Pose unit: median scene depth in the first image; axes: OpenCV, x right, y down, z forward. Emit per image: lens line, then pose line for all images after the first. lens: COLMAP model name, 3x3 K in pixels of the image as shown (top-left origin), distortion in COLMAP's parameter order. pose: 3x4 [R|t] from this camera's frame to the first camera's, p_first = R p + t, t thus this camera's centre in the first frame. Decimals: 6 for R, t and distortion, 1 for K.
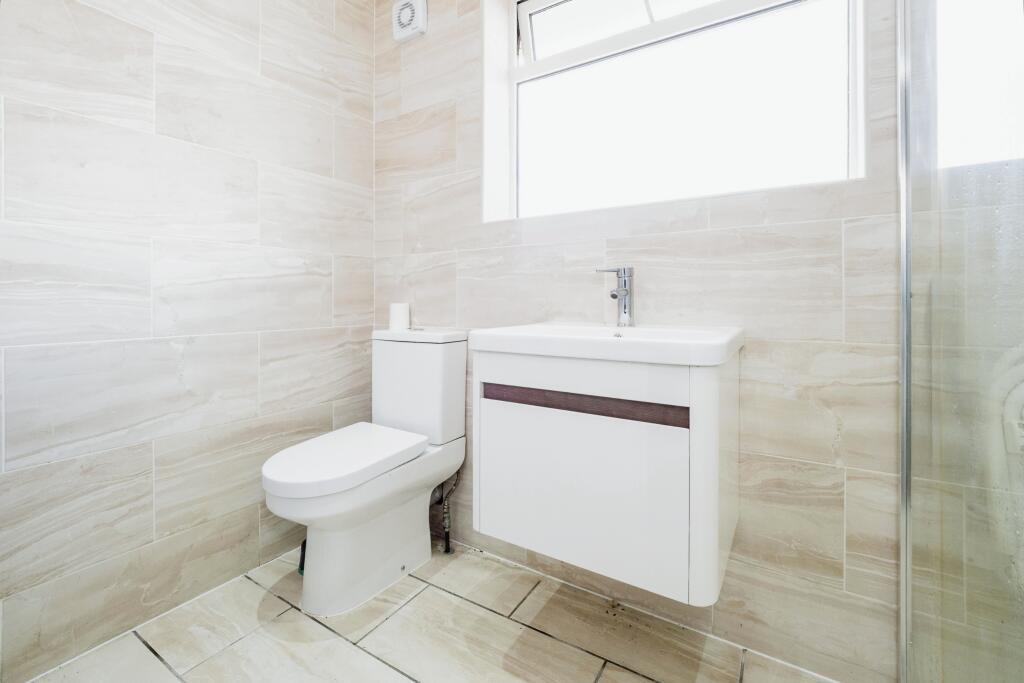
lens RADIAL K [[435.2, 0, 516.3], [0, 435.2, 314.7], [0, 0, 1]] dist [-0.010768, -0.001096]
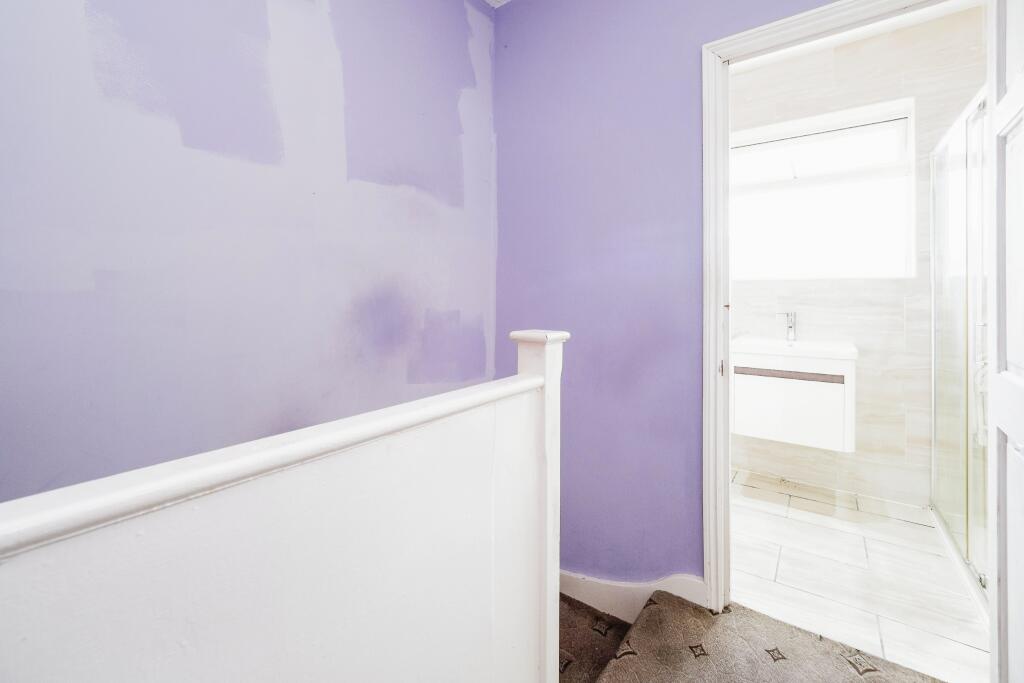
lens RADIAL K [[435.2, 0, 511.9], [0, 435.2, 307.4], [0, 0, 1]] dist [-0.010768, -0.001096]
pose [[0.997980, 0.008689, -0.062926, -0.933558], [-0.009440, 0.999887, -0.011660, -0.094037], [0.062817, 0.012230, 0.997950, -1.116080]]
